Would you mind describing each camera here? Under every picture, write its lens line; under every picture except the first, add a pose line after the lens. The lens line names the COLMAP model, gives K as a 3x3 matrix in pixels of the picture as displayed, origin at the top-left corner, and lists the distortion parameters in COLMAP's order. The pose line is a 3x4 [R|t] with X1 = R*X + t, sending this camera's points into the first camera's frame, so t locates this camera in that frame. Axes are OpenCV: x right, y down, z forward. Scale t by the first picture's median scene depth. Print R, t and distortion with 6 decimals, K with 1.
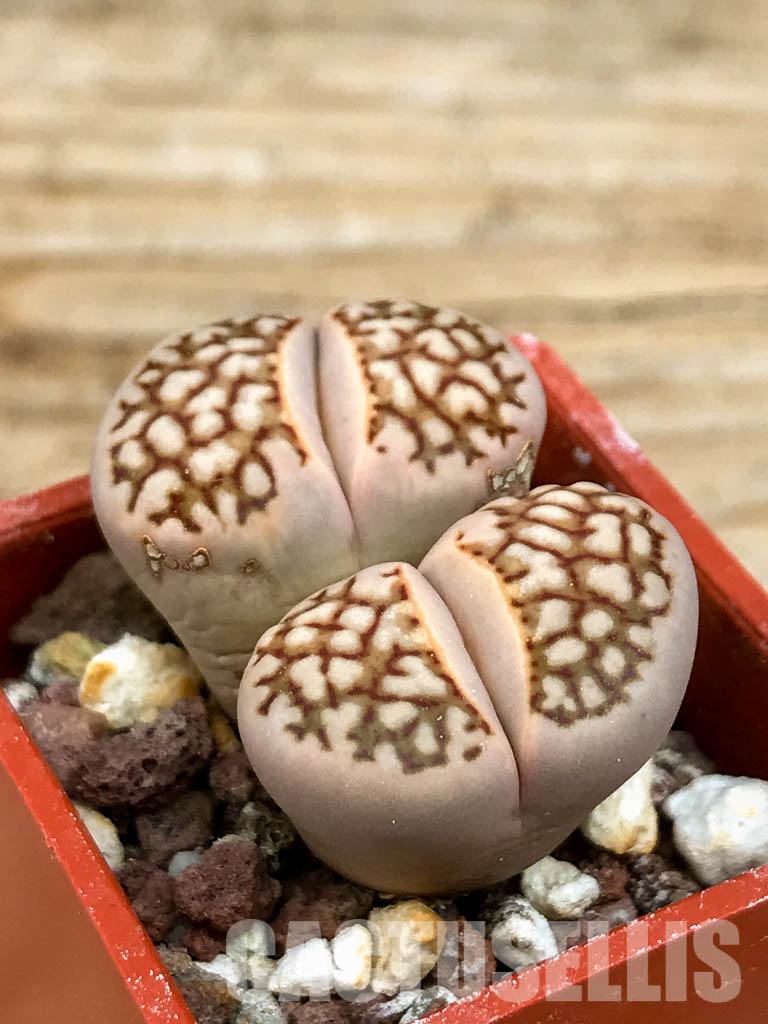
lens RADIAL K [[2200.0, 0, 384.0], [0, 2200.0, 512.0], [0, 0, 1]] dist [0.290161, -0.018077]
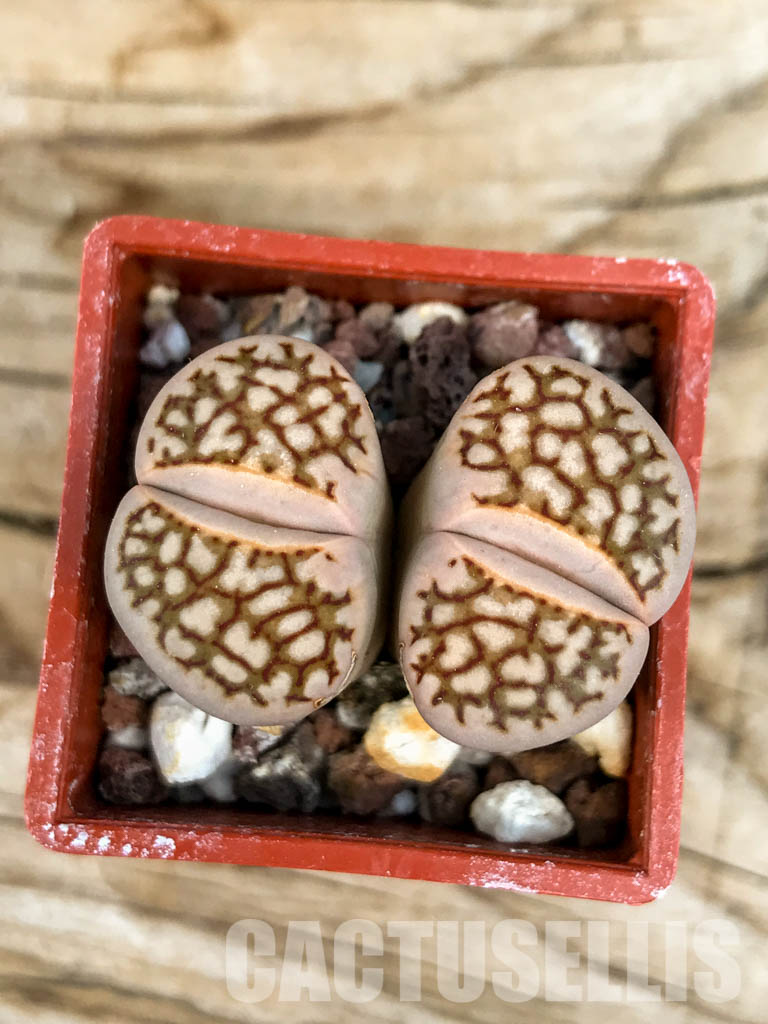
lens RADIAL K [[1516.2, 0, 384.0], [0, 1516.2, 512.0], [0, 0, 1]] dist [0.324877, 0.007607]
pose [[-0.555265, 0.823736, -0.114626, 0.093378], [-0.639741, -0.334977, 0.691752, -0.578719], [0.531424, 0.457437, 0.712979, 0.418247]]
